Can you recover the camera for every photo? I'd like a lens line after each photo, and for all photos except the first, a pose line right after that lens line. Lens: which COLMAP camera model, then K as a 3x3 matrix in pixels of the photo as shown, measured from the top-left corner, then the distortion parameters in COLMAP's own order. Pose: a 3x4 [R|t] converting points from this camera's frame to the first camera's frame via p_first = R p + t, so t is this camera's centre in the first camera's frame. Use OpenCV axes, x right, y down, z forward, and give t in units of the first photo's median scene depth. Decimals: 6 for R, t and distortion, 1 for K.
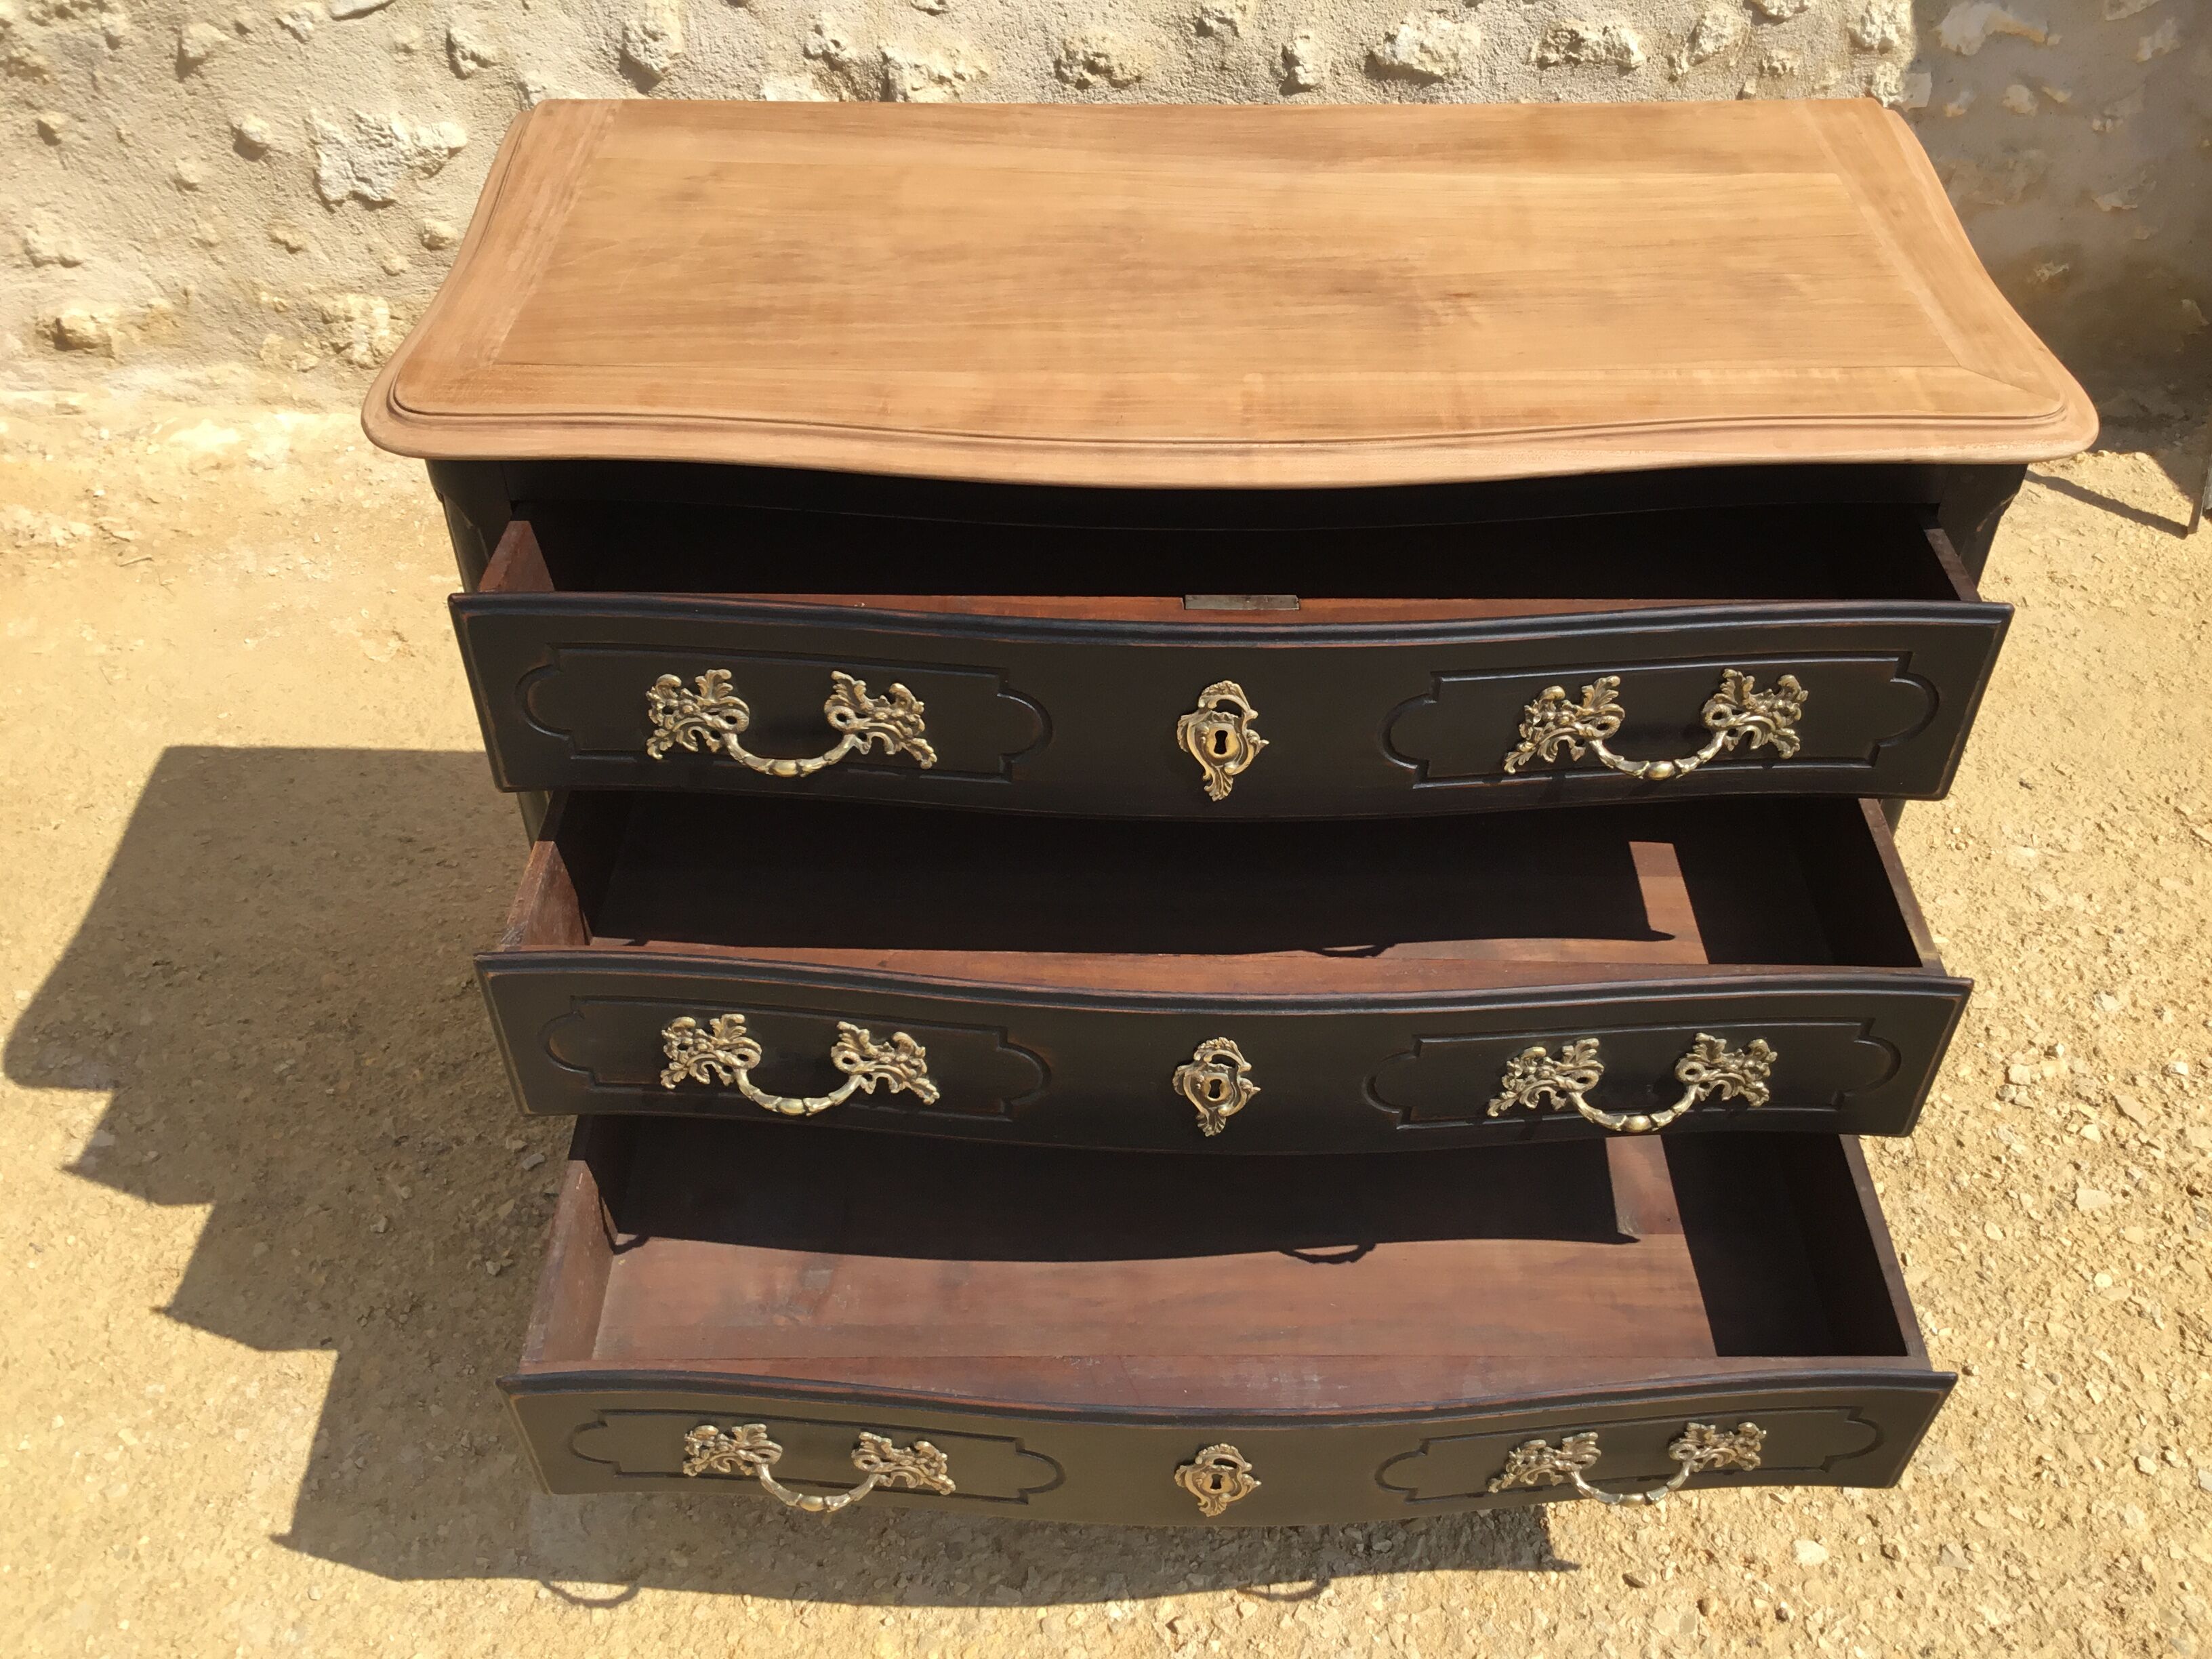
lens RADIAL K [[1955.5, 0, 1091.3], [0, 1955.5, 824.6], [0, 0, 1]] dist [0.085288, -0.150231]
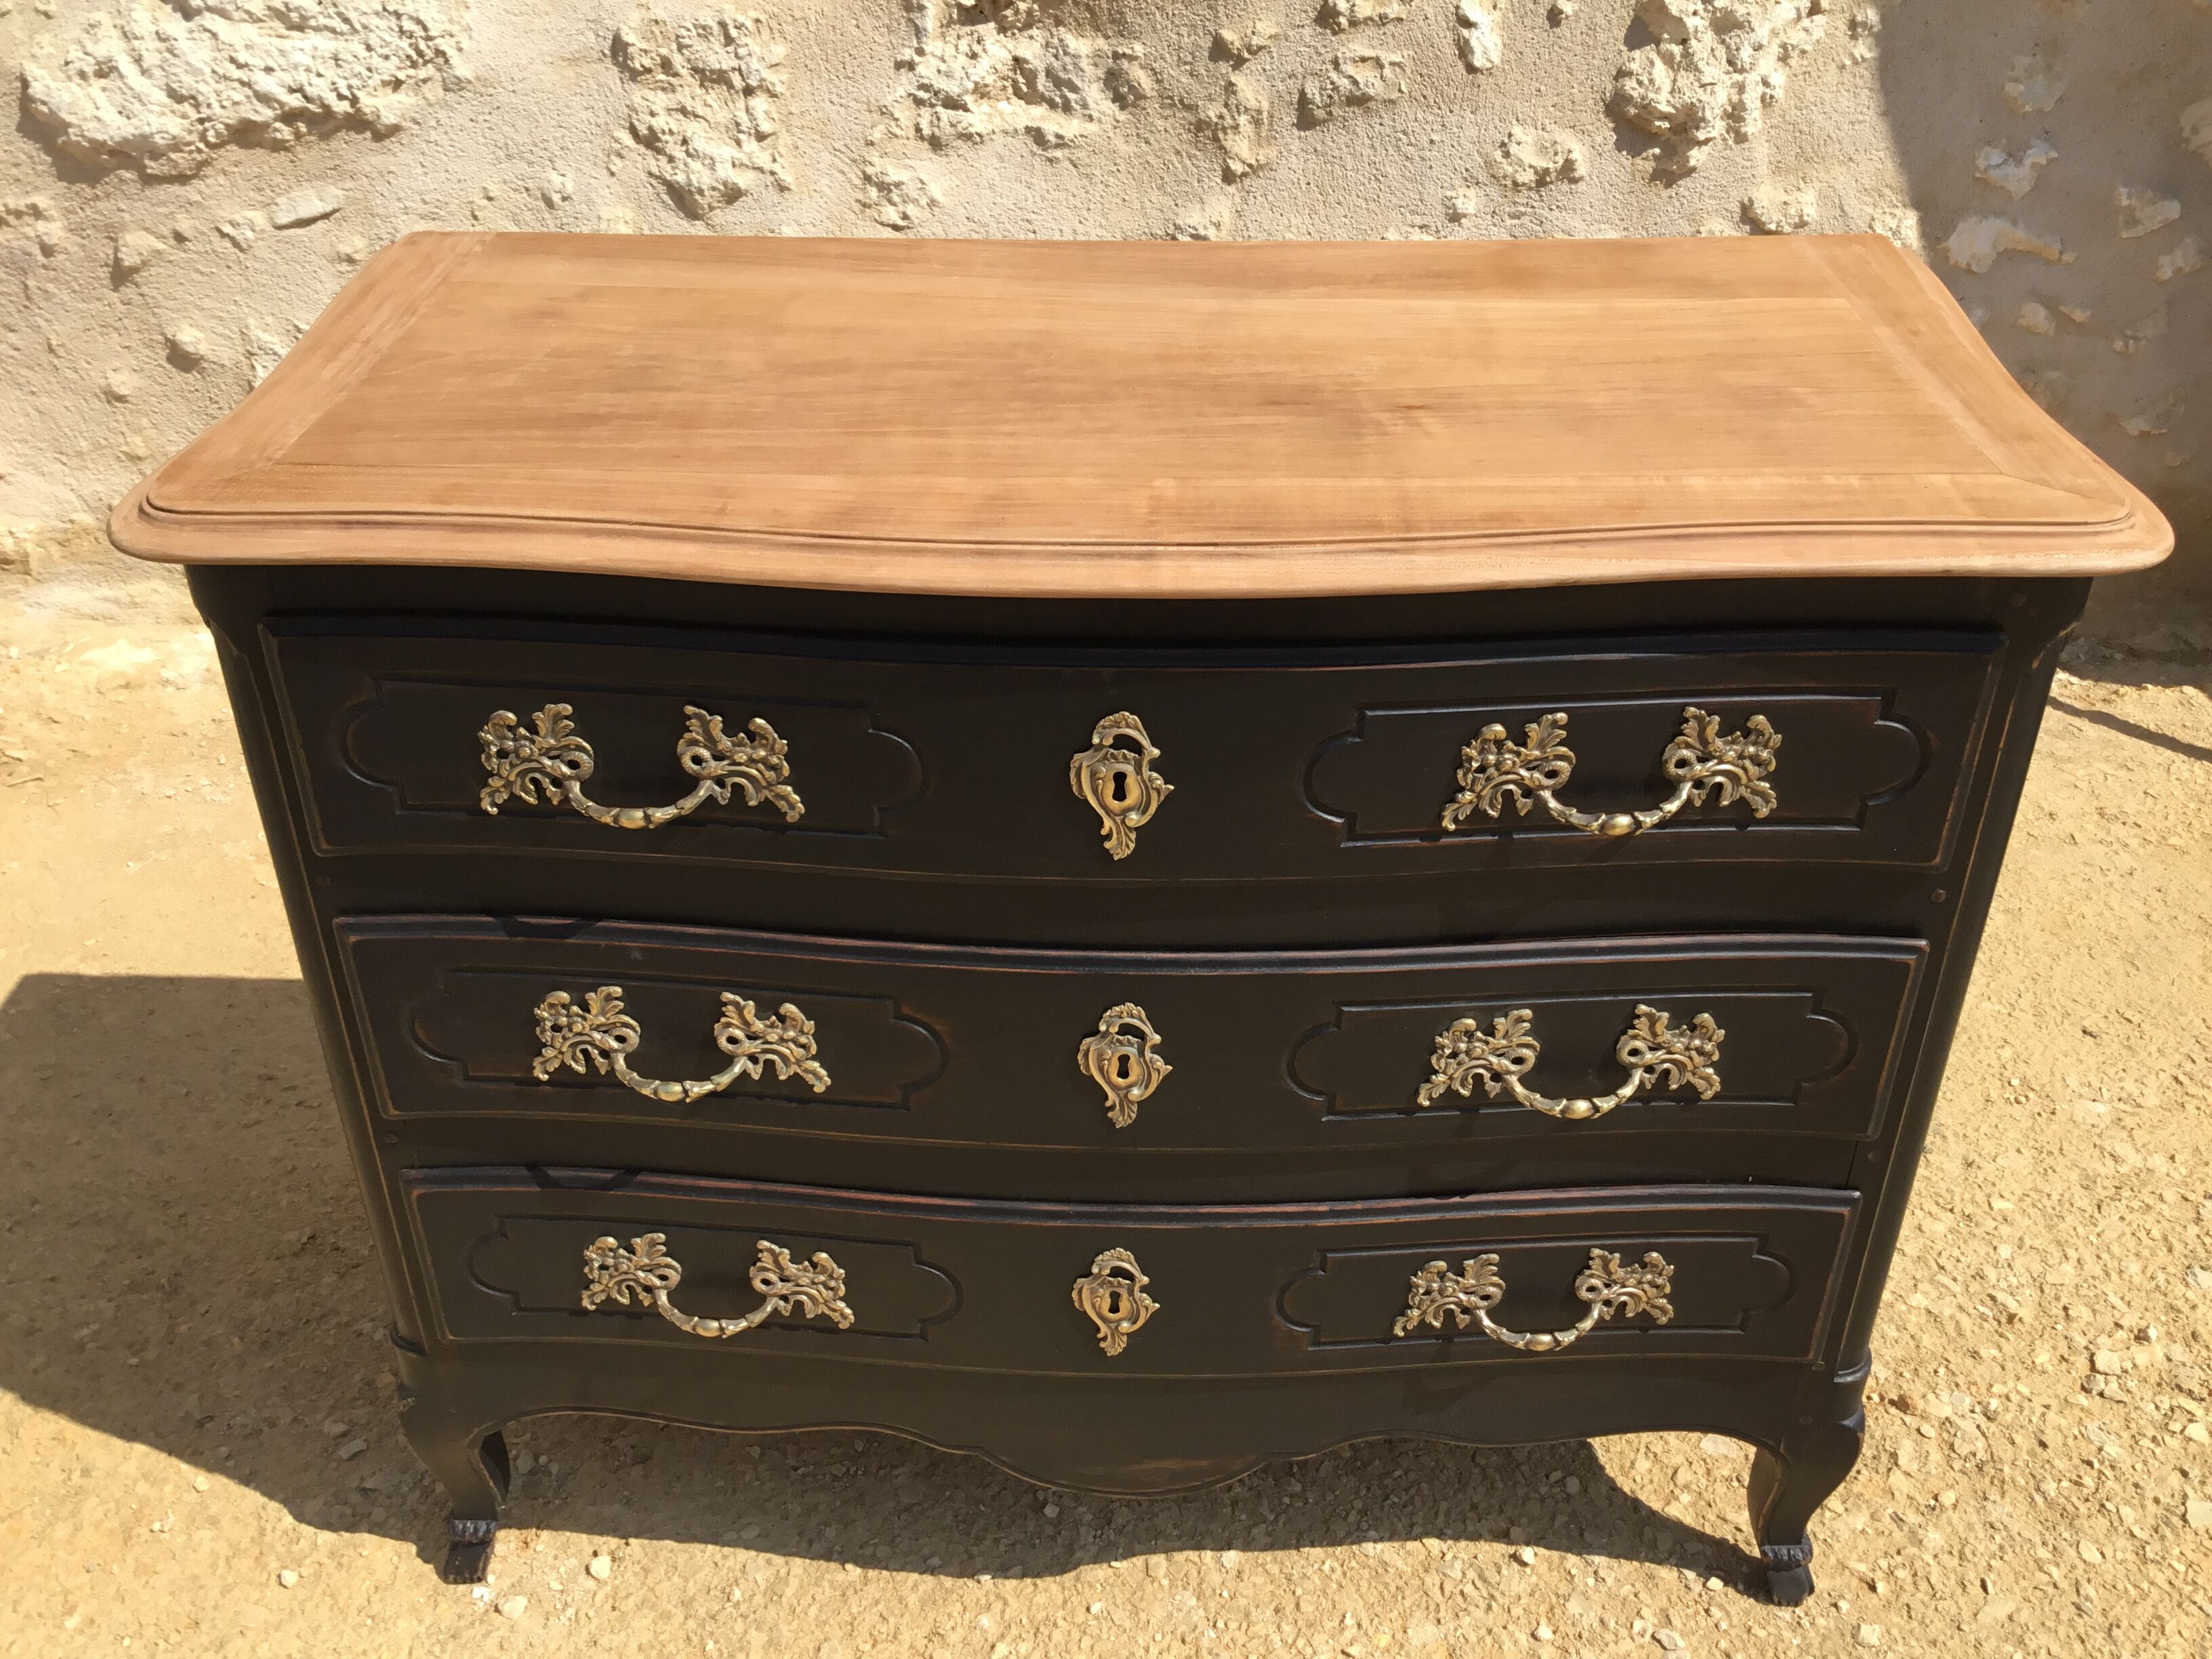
lens RADIAL K [[1955.5, 0, 1102.9], [0, 1955.5, 839.5], [0, 0, 1]] dist [0.085288, -0.150231]
pose [[0.999916, 0.009106, -0.009204, 0.044601], [-0.010343, 0.989427, -0.144663, 0.032315], [0.007790, 0.144746, 0.989438, 0.126367]]
